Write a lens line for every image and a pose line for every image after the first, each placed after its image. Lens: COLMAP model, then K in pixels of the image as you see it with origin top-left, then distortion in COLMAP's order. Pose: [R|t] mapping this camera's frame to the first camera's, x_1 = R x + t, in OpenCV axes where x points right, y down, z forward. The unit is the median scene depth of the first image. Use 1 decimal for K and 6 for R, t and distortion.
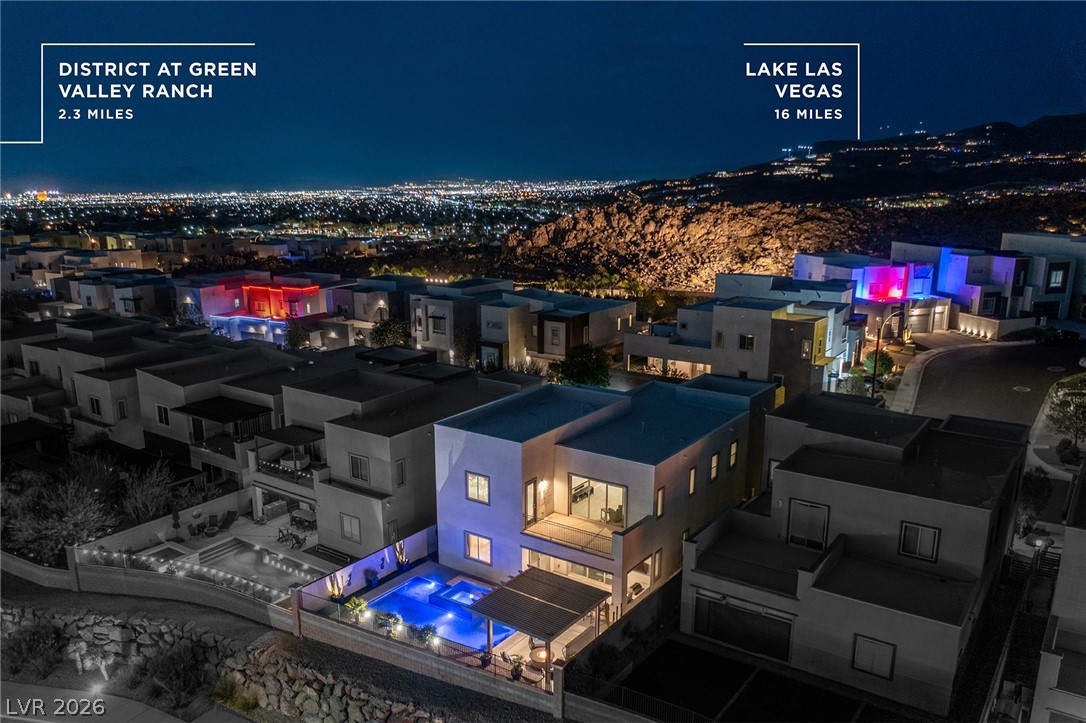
lens RADIAL K [[861.4, 0, 543.1], [0, 861.4, 393.2], [0, 0, 1]] dist [-0.011227, -0.003368]
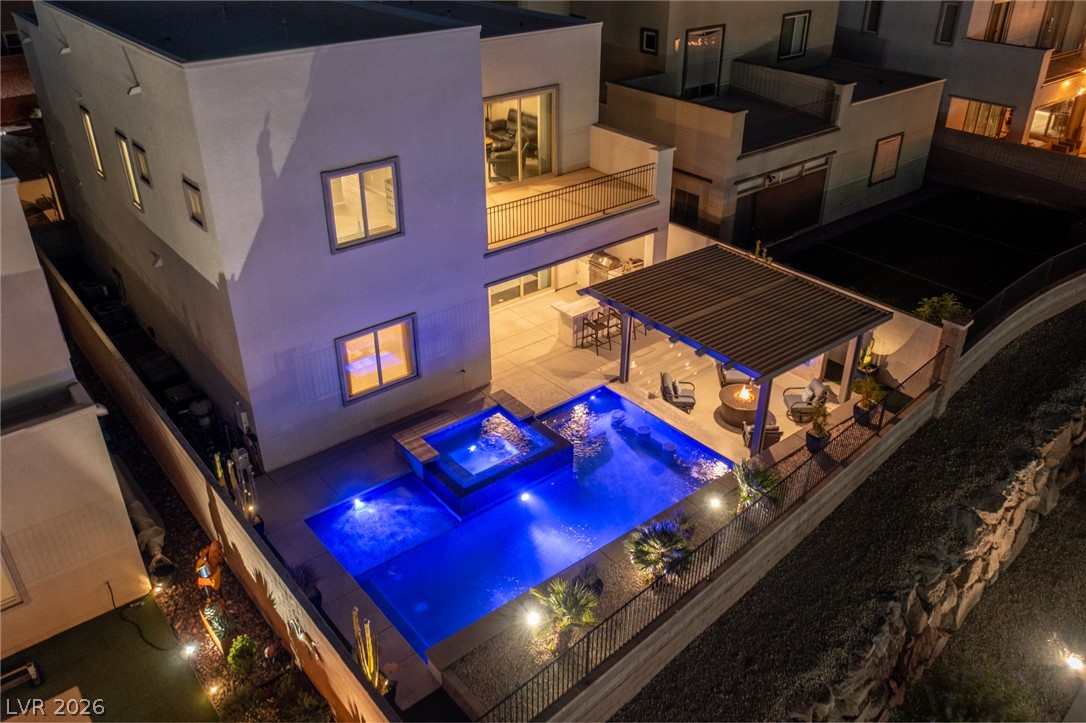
lens RADIAL K [[869.8, 0, 549.6], [0, 869.8, 356.9], [0, 0, 1]] dist [-0.012662, 0.000832]
pose [[0.266705, -0.475342, 0.838402, -0.177907], [0.241432, 0.875127, 0.419361, 0.013375], [-0.933048, 0.090571, 0.348163, 0.356689]]
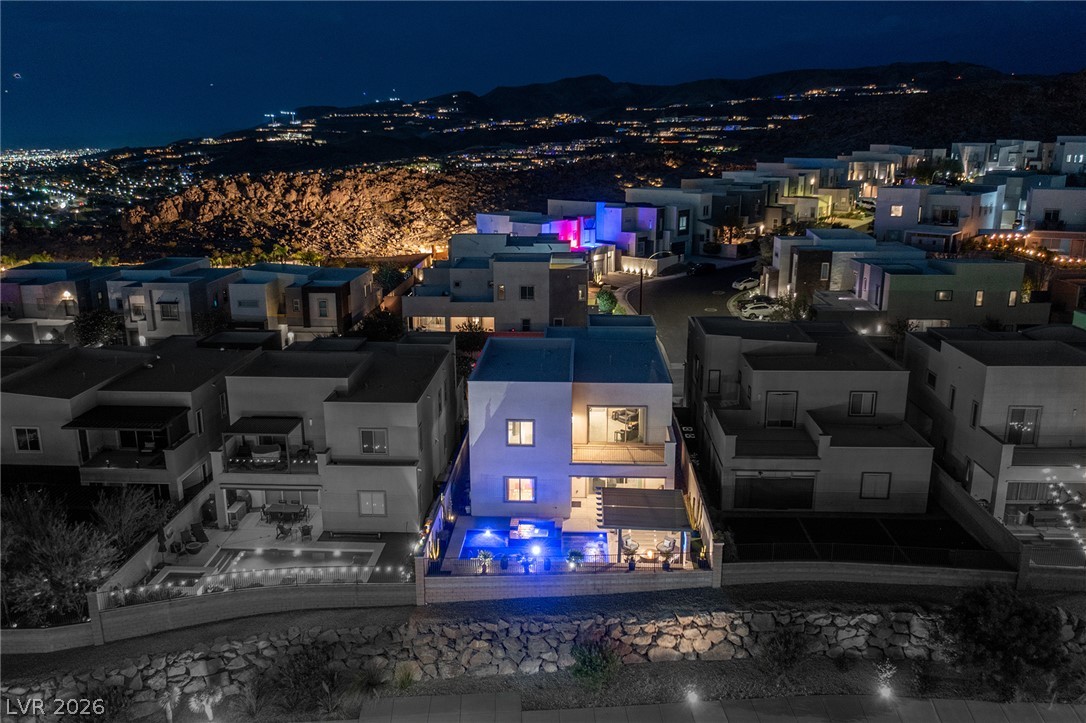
lens RADIAL K [[888.0, 0, 543.0], [0, 888.0, 361.5], [0, 0, 1]] dist [-0.006065, 0.001604]
pose [[0.842400, -0.133475, 0.522061, -0.276380], [0.136197, 0.990119, 0.033374, -0.005214], [-0.521357, 0.042989, 0.852255, 0.015060]]
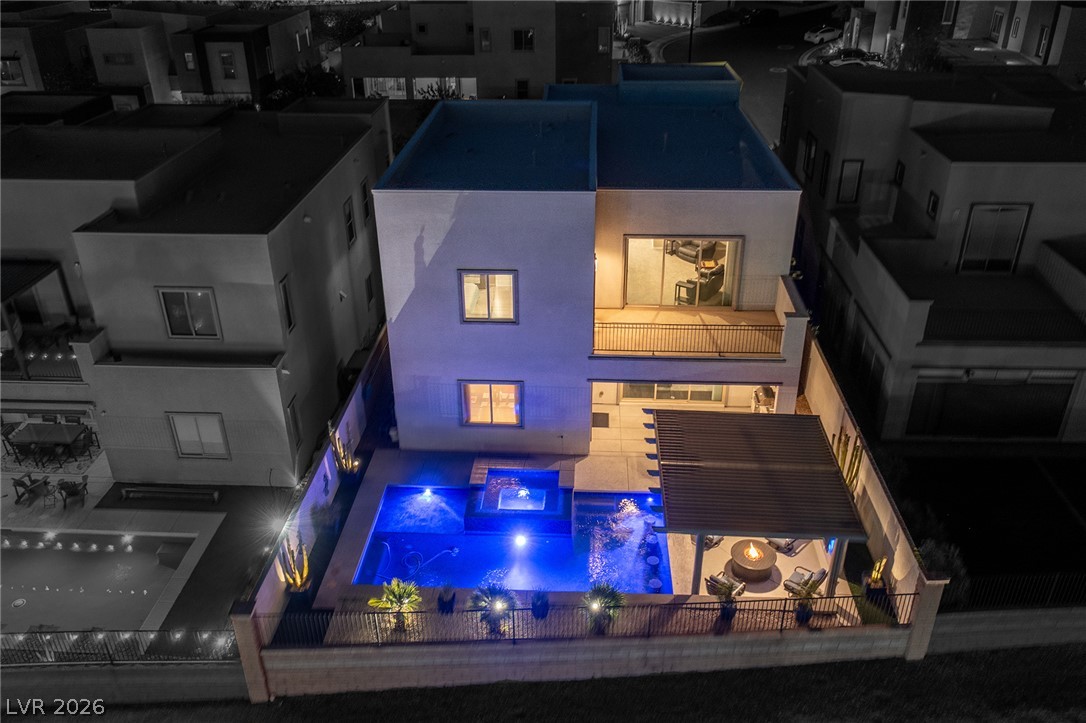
lens RADIAL K [[869.8, 0, 549.6], [0, 869.8, 356.9], [0, 0, 1]] dist [-0.012662, 0.000832]
pose [[0.844984, -0.255596, 0.469758, -0.134624], [0.138954, 0.953157, 0.268668, 0.003631], [-0.516424, -0.161745, 0.840919, 0.236082]]
